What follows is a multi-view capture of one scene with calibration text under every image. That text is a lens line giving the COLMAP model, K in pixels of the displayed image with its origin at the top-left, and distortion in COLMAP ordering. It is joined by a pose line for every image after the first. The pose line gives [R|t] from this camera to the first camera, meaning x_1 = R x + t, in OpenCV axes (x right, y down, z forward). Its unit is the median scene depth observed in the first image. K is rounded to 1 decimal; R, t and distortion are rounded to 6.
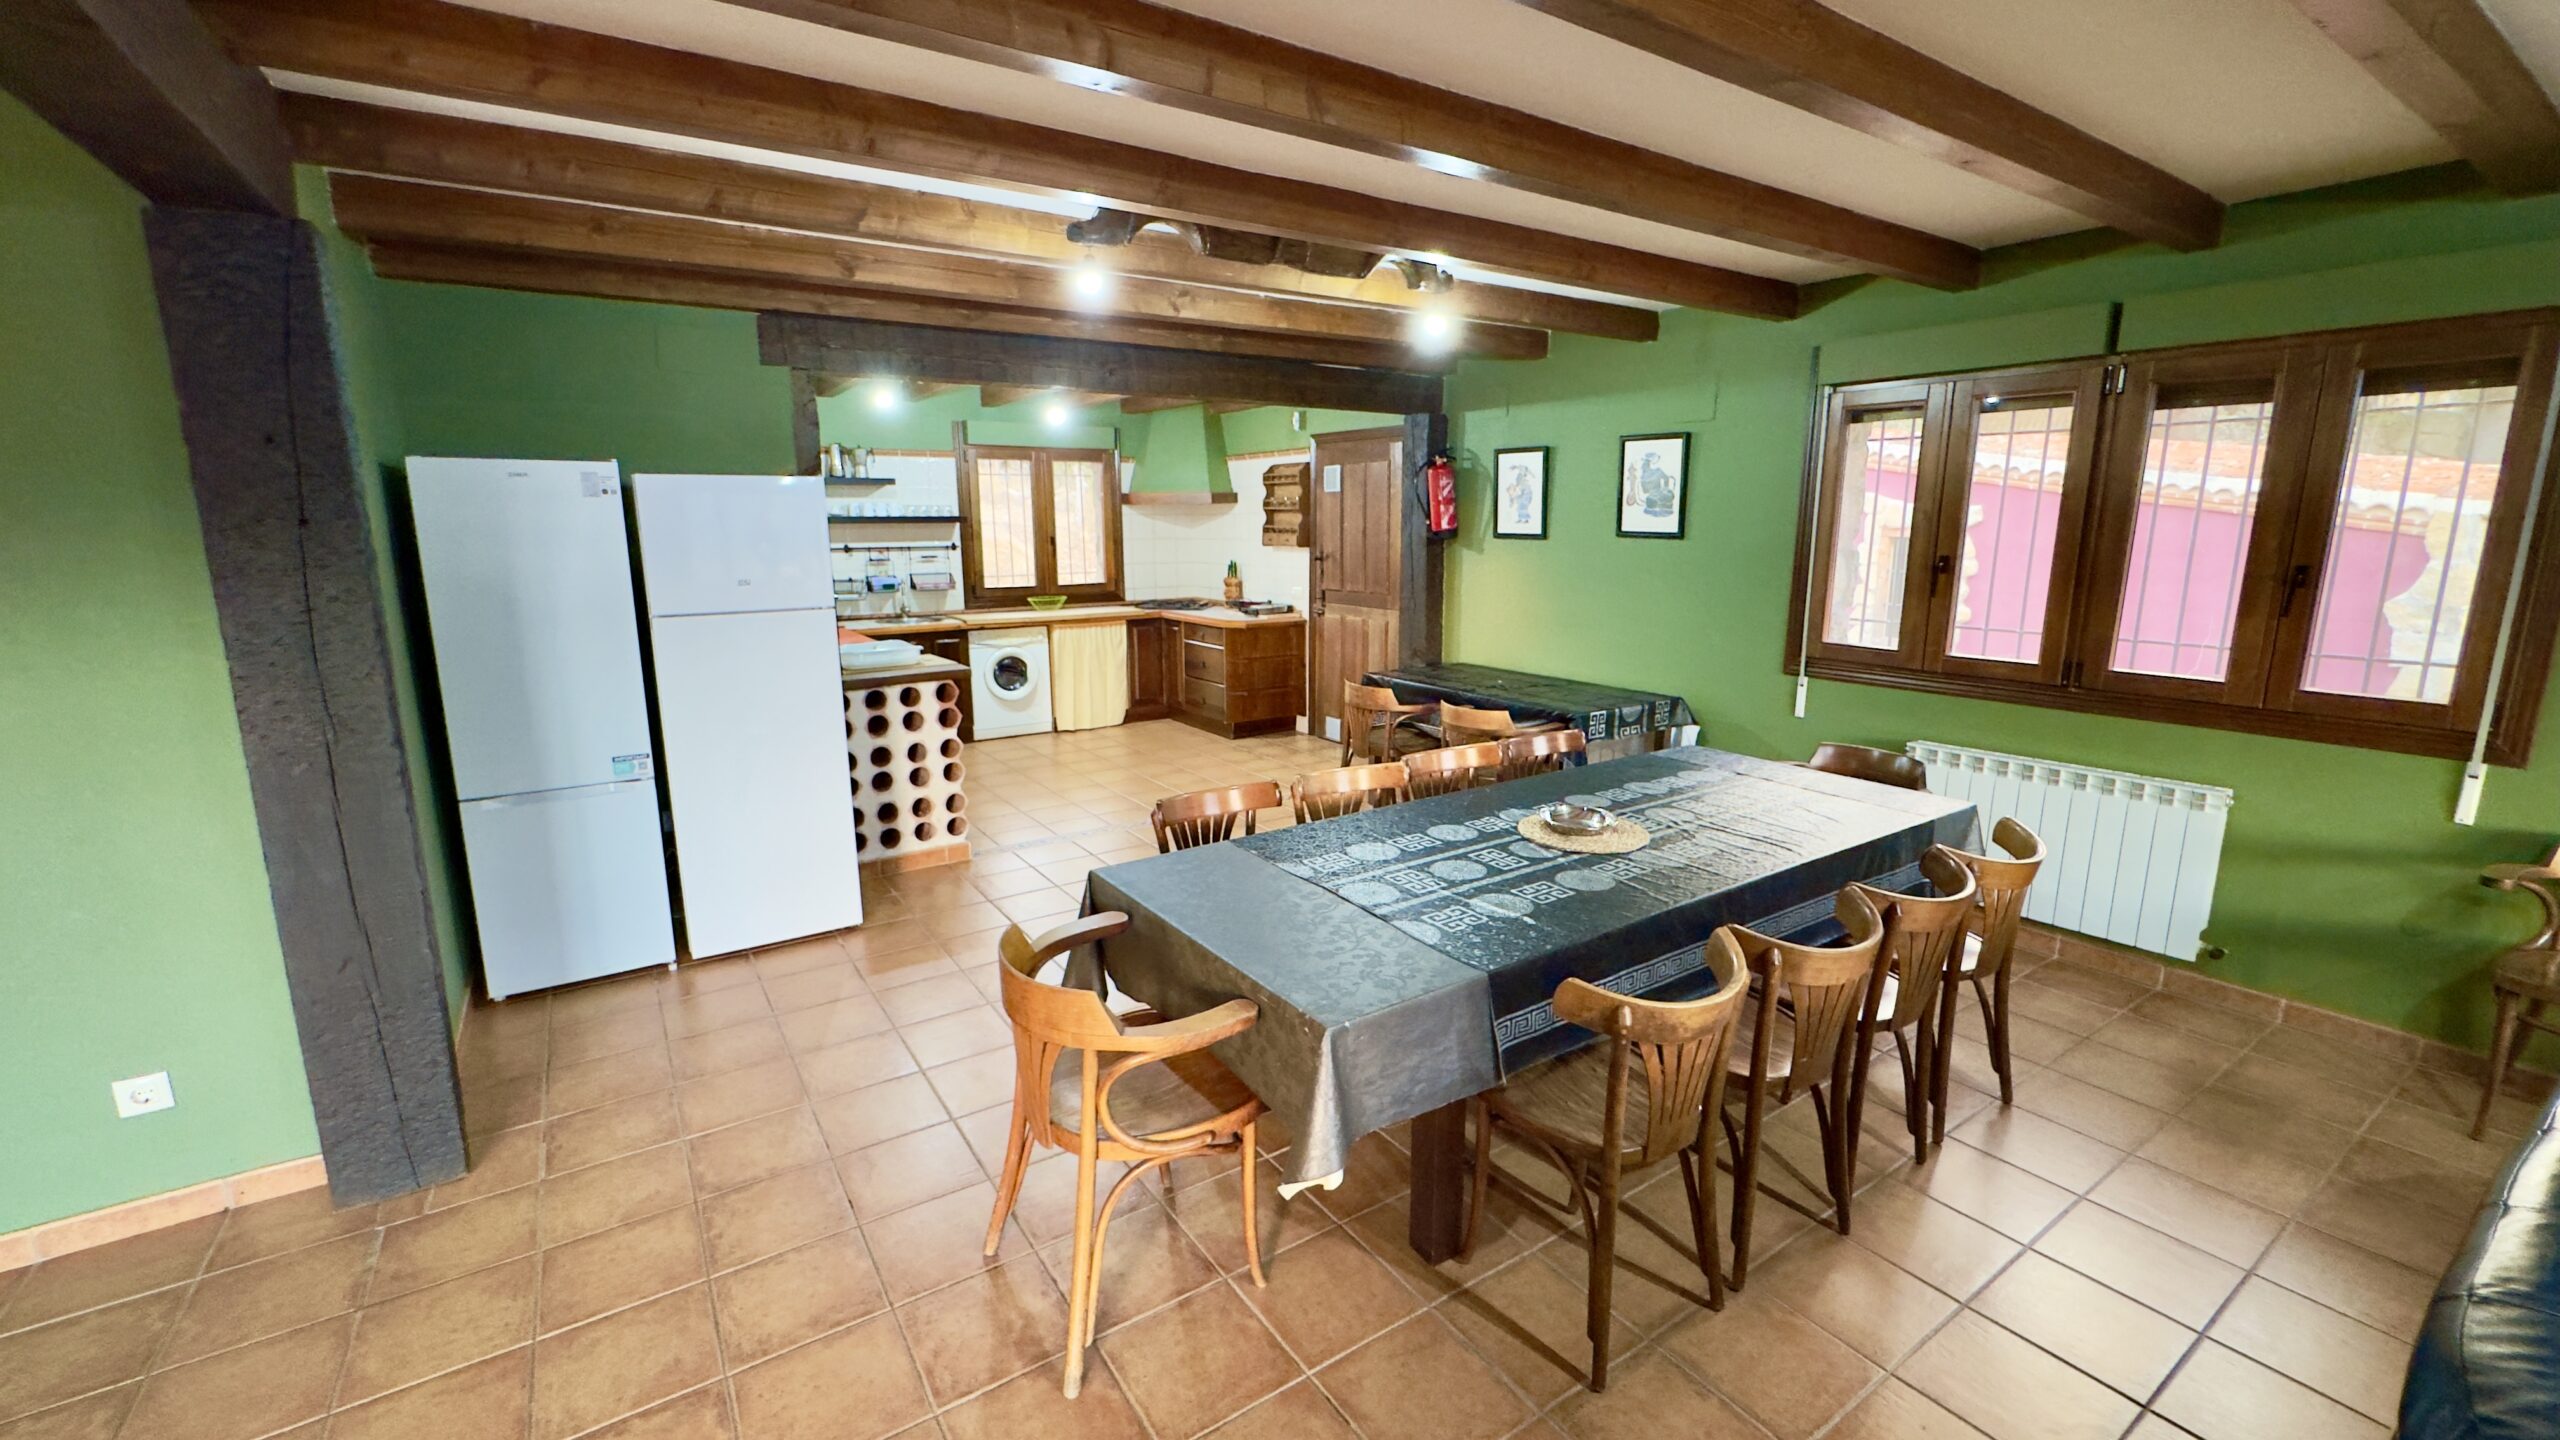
lens RADIAL K [[1030.2, 0, 1279.3], [0, 1030.2, 713.8], [0, 0, 1]] dist [-0.002597, 0.000587]
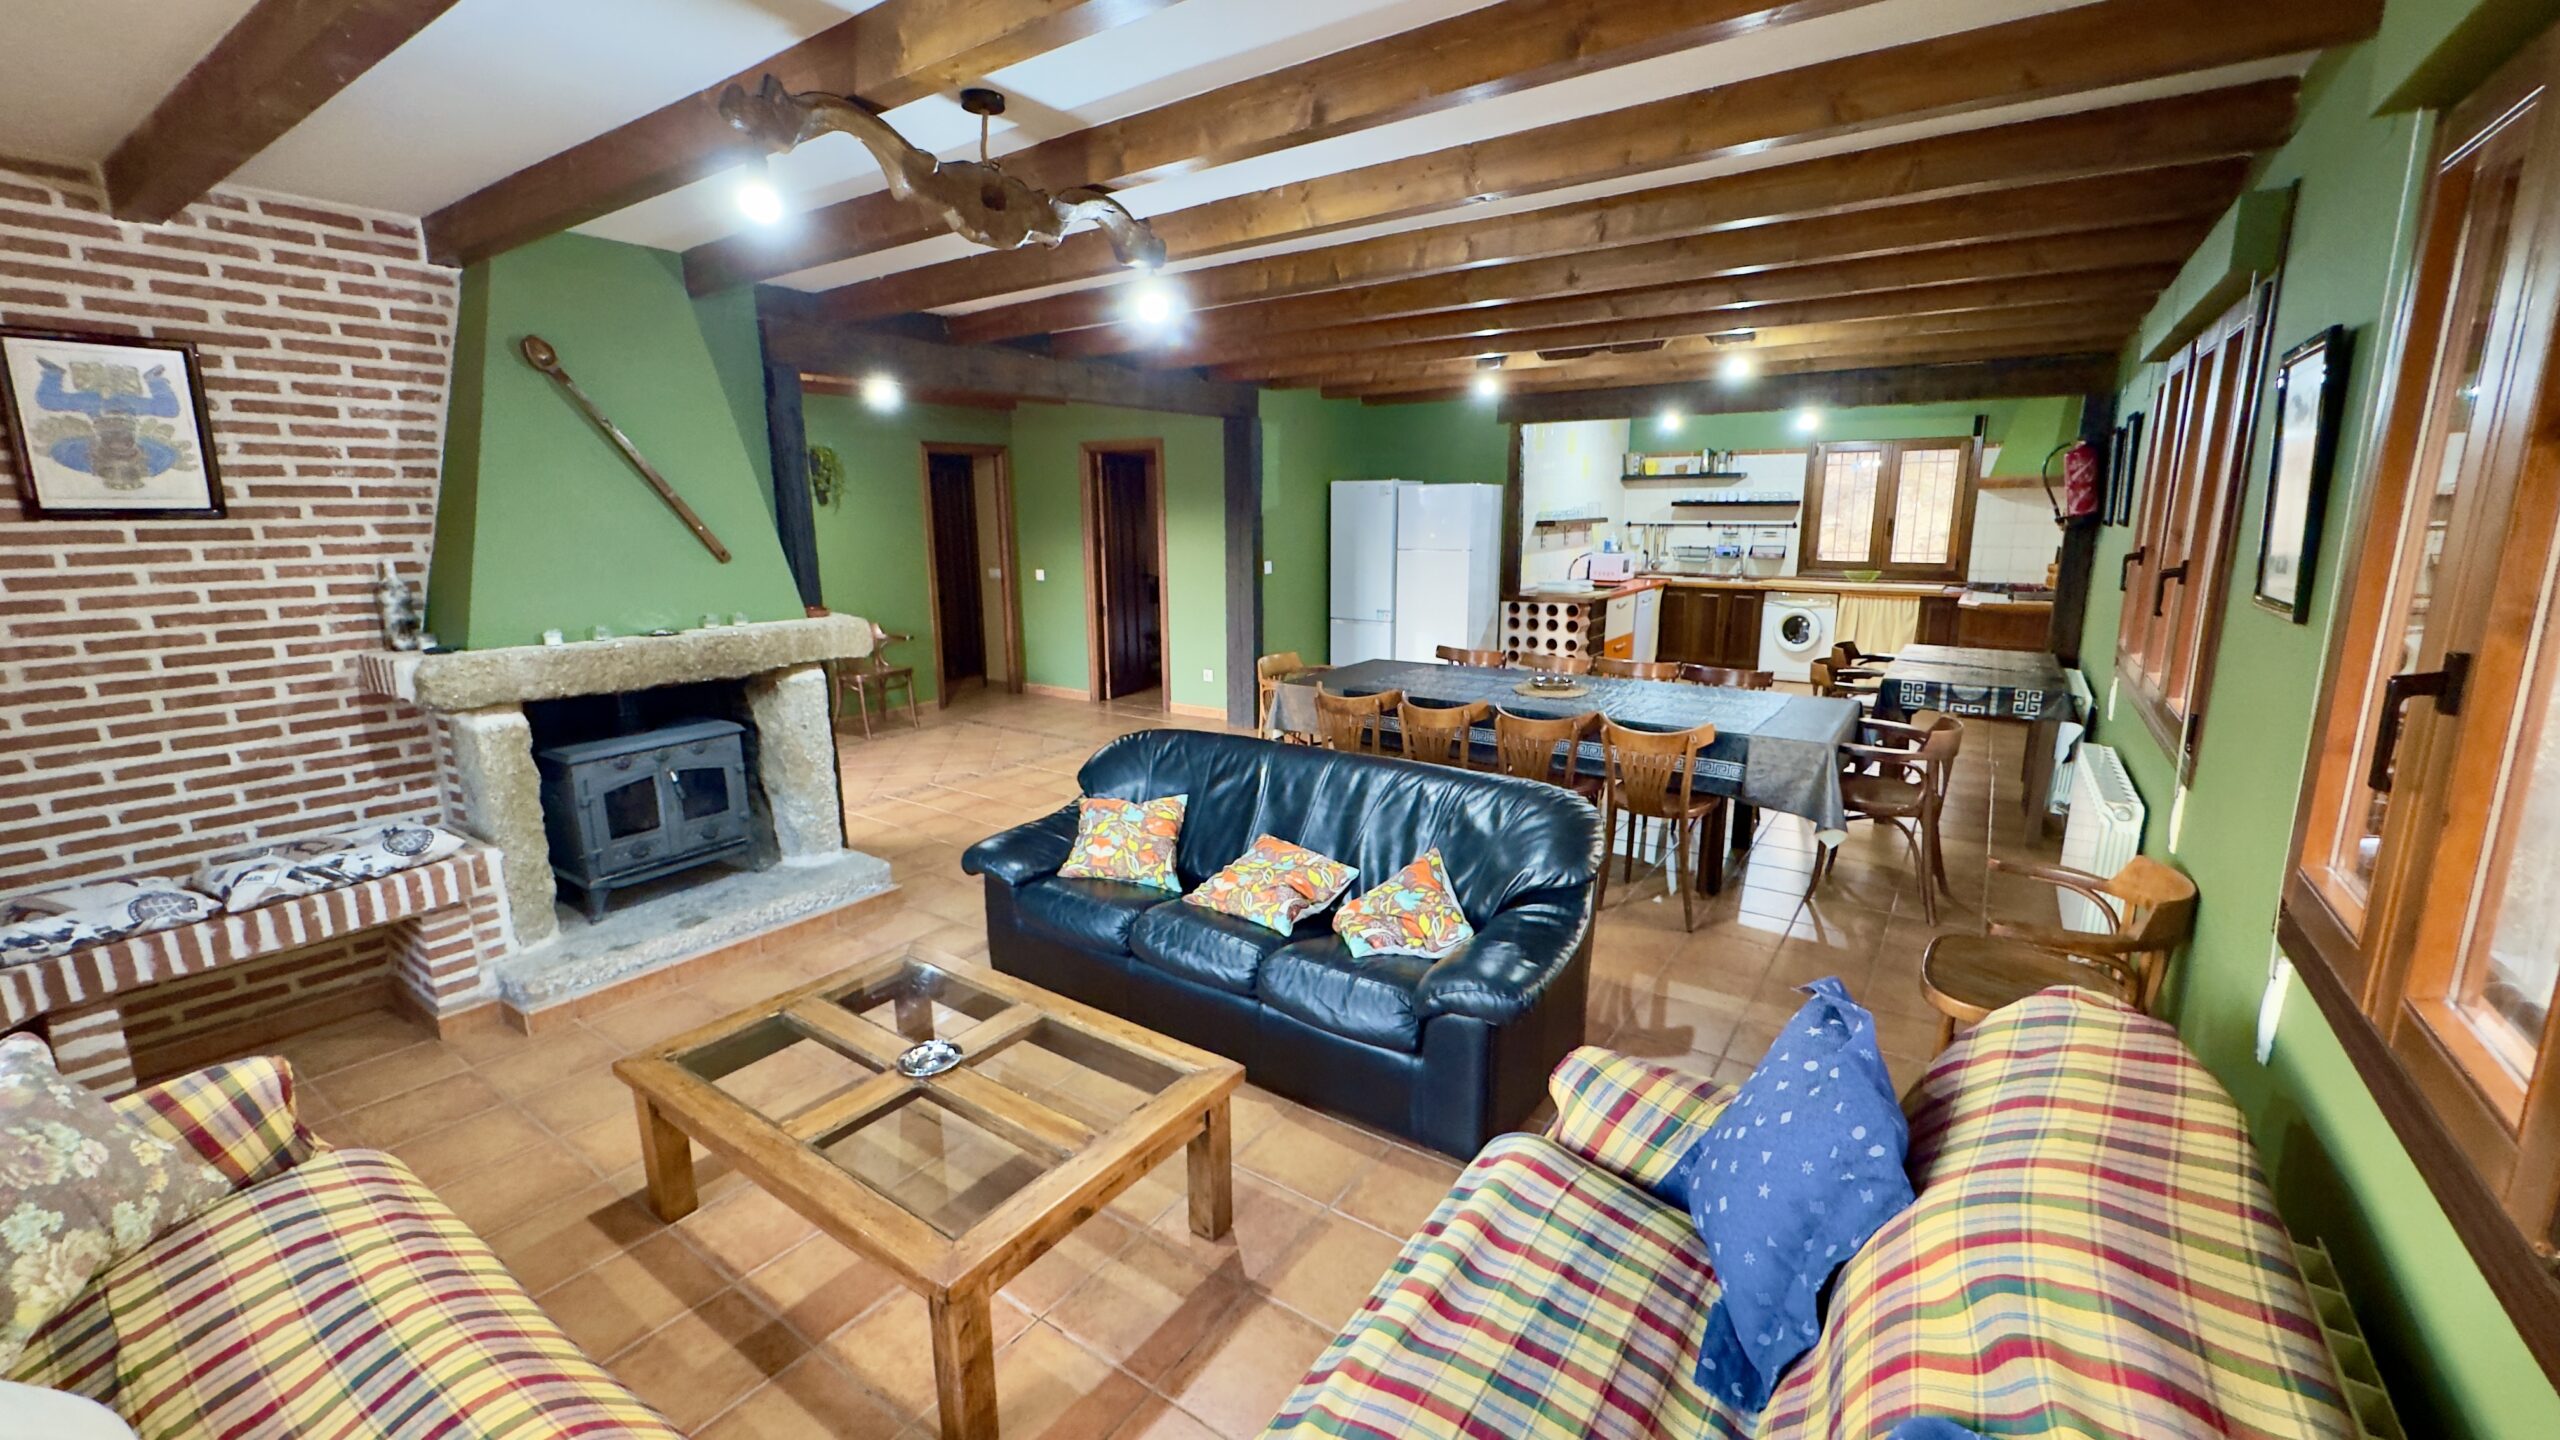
lens RADIAL K [[1030.2, 0, 1276.5], [0, 1030.2, 717.0], [0, 0, 1]] dist [-0.002597, 0.000587]
pose [[0.361184, 0.189964, -0.912940, 1.052971], [-0.169785, 0.976062, 0.135927, 0.001525], [0.916907, 0.105909, 0.384791, -0.046029]]
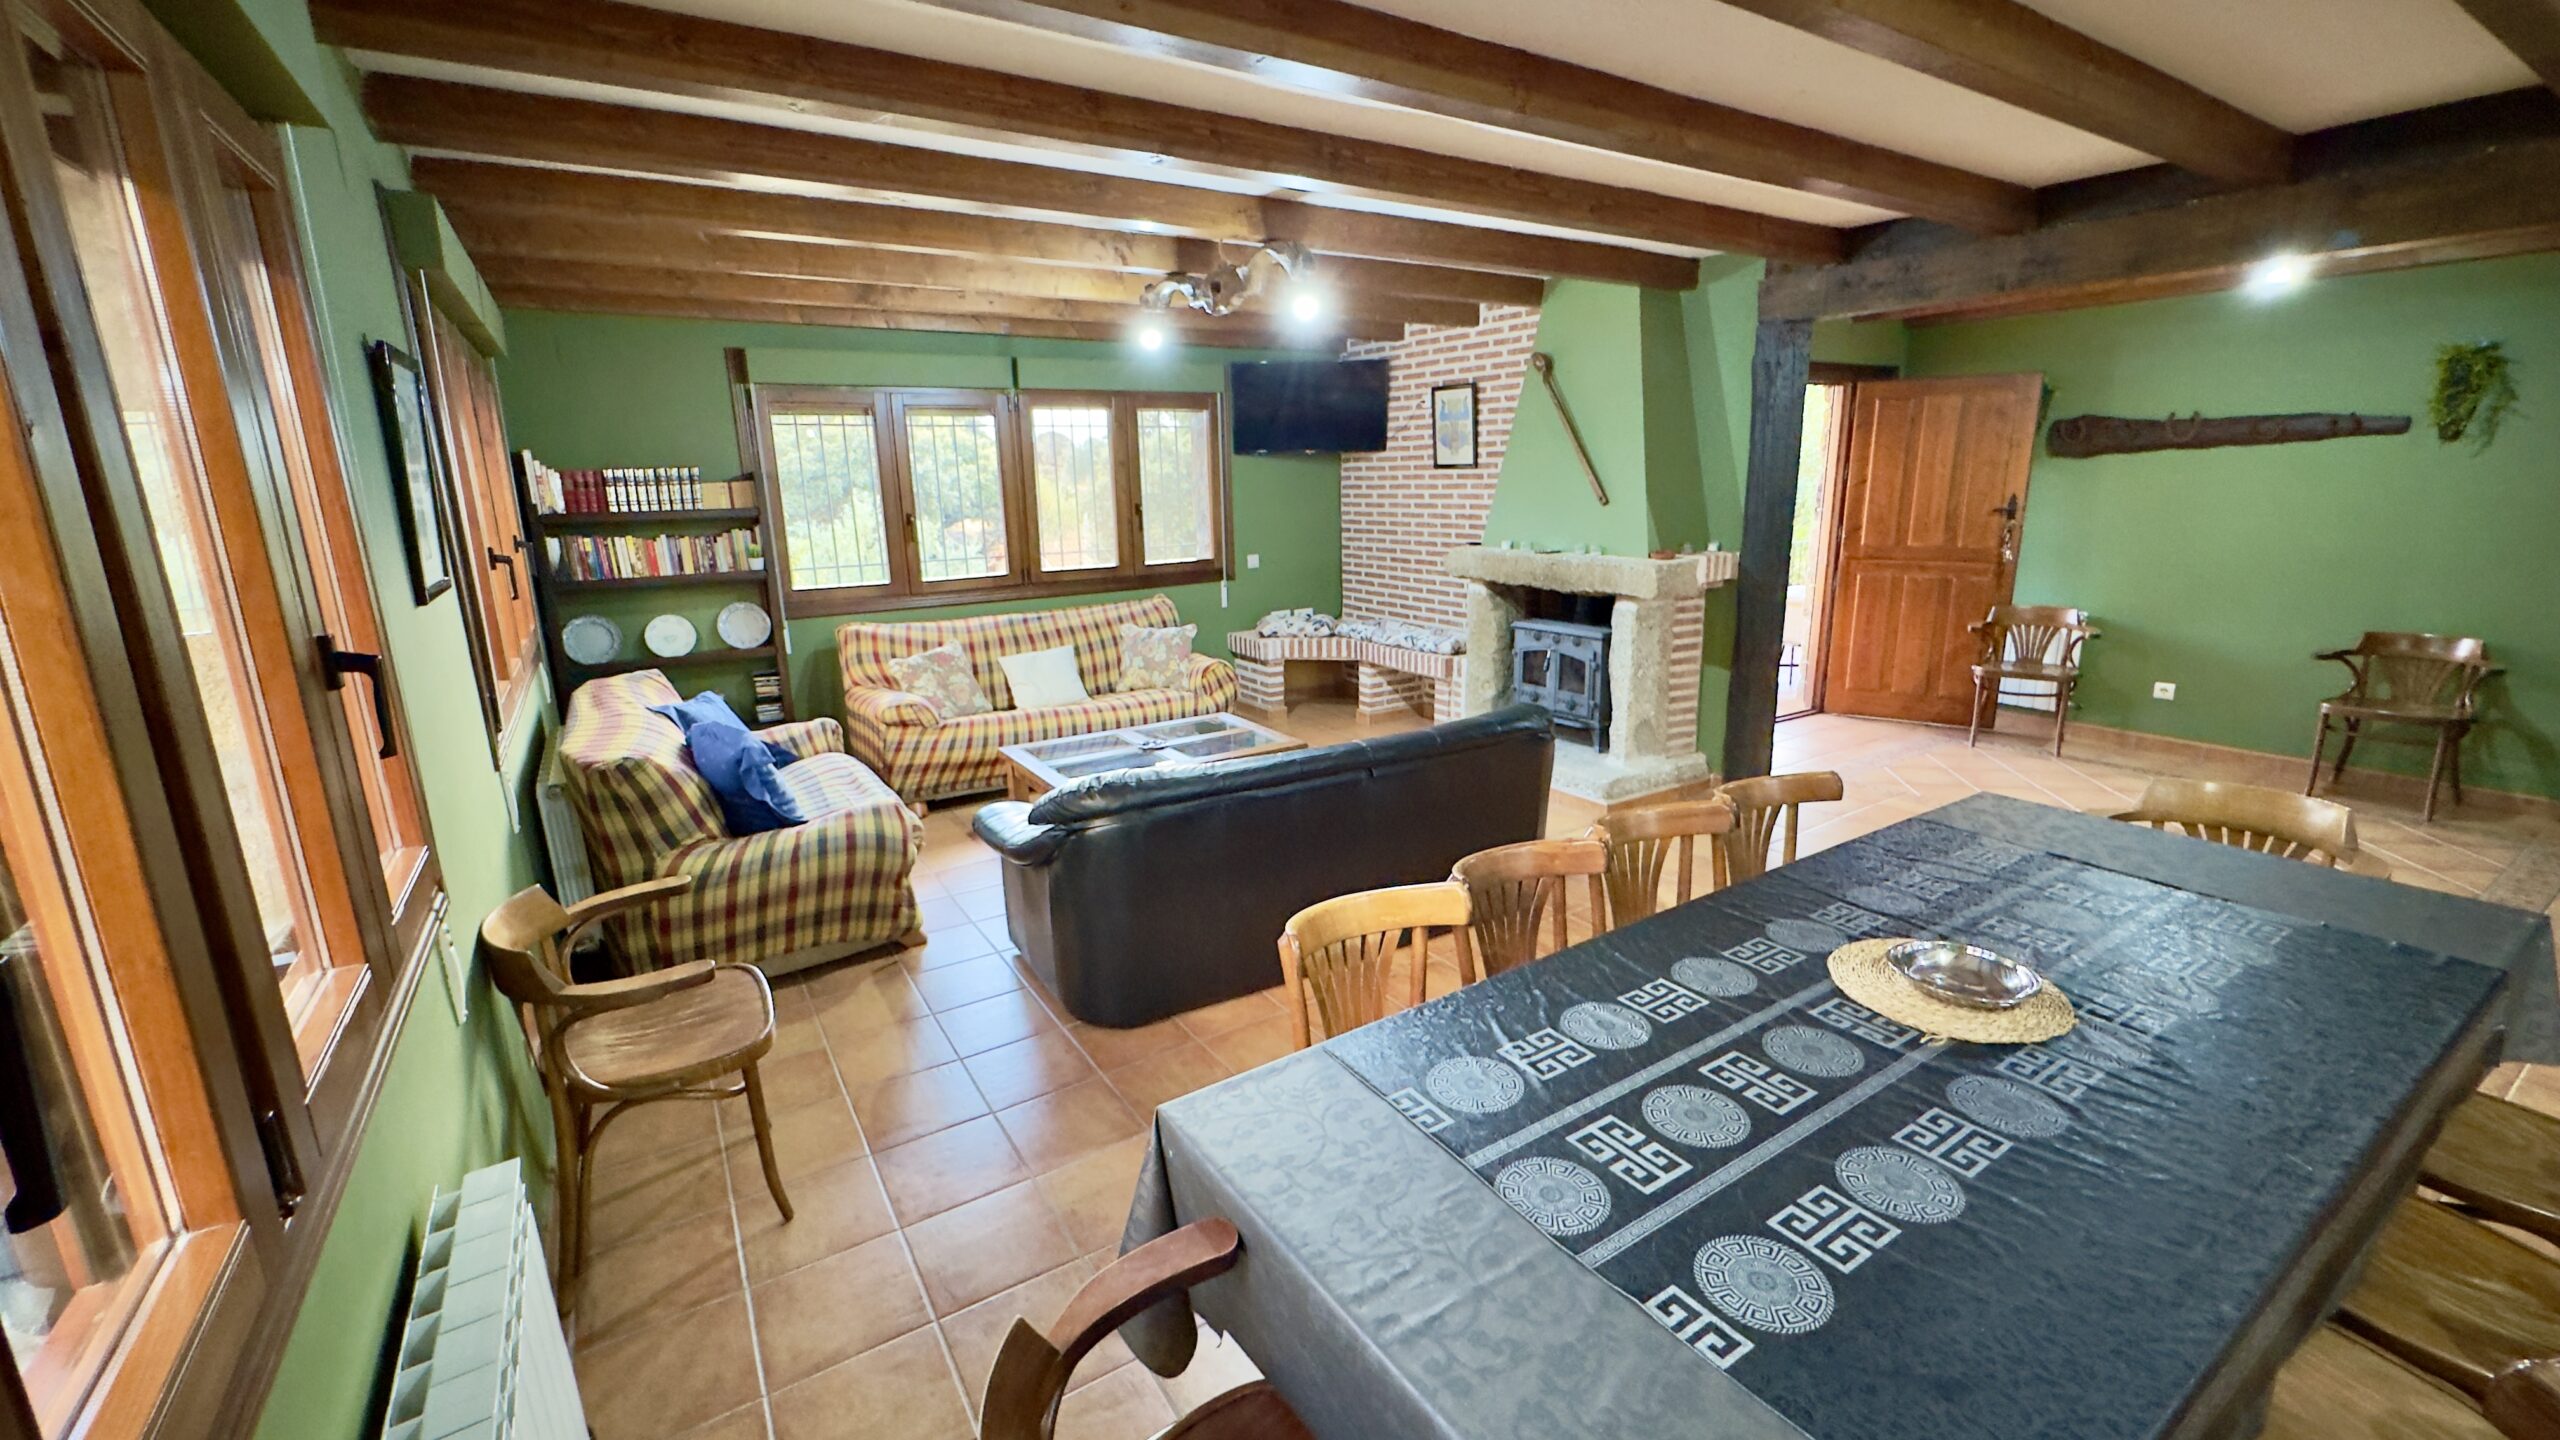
lens RADIAL K [[1030.2, 0, 1279.6], [0, 1030.2, 713.8], [0, 0, 1]] dist [-0.002597, 0.000587]
pose [[-0.999447, 0.020130, 0.026470, -1.346438], [0.029209, 0.911920, 0.409328, -0.691429], [-0.015899, 0.409875, -0.912003, 3.614908]]
